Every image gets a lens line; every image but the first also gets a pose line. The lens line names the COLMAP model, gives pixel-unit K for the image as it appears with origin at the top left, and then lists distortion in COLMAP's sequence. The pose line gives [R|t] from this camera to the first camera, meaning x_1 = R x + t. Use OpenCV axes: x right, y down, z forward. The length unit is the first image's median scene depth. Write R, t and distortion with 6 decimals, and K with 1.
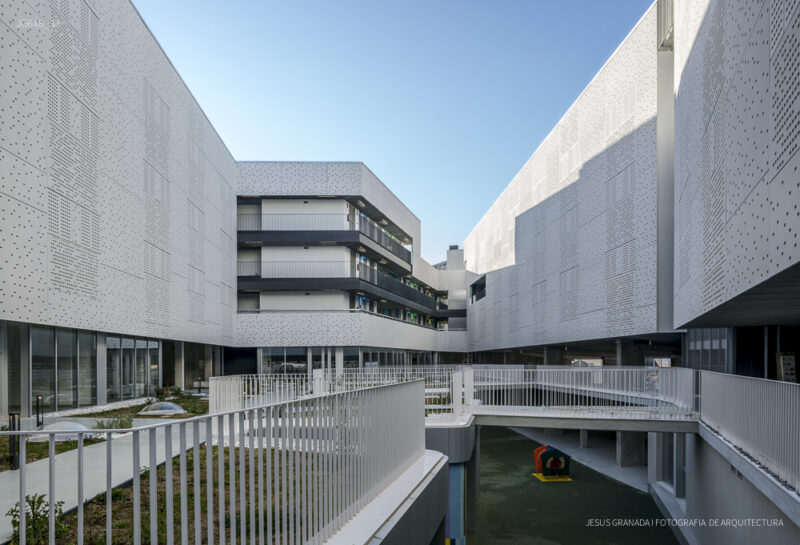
lens RADIAL K [[561.8, 0, 397.4], [0, 561.8, 370.7], [0, 0, 1]] dist [-0.006152, 0.004734]
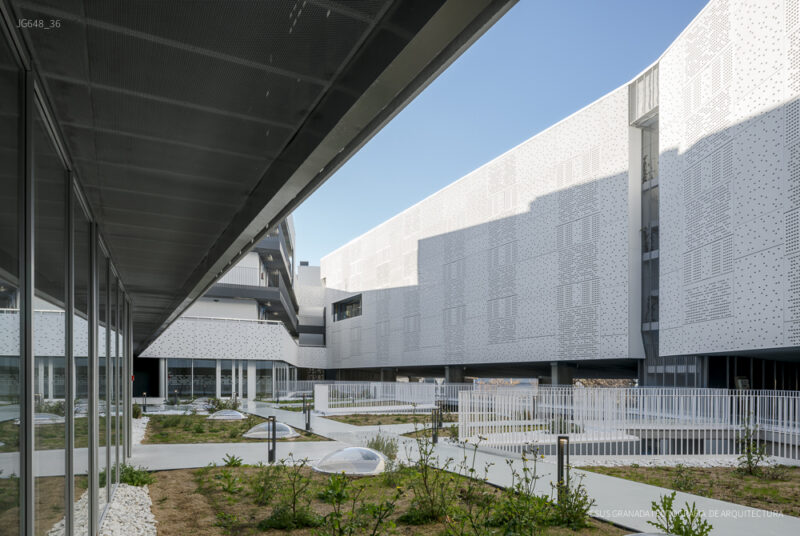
lens RADIAL K [[549.7, 0, 401.8], [0, 549.7, 379.3], [0, 0, 1]] dist [-0.002204, -0.001709]
pose [[0.915510, 0.015753, 0.401987, -0.243045], [-0.010019, 0.999816, -0.016364, 0.001322], [-0.402171, 0.010954, 0.915499, 0.070724]]
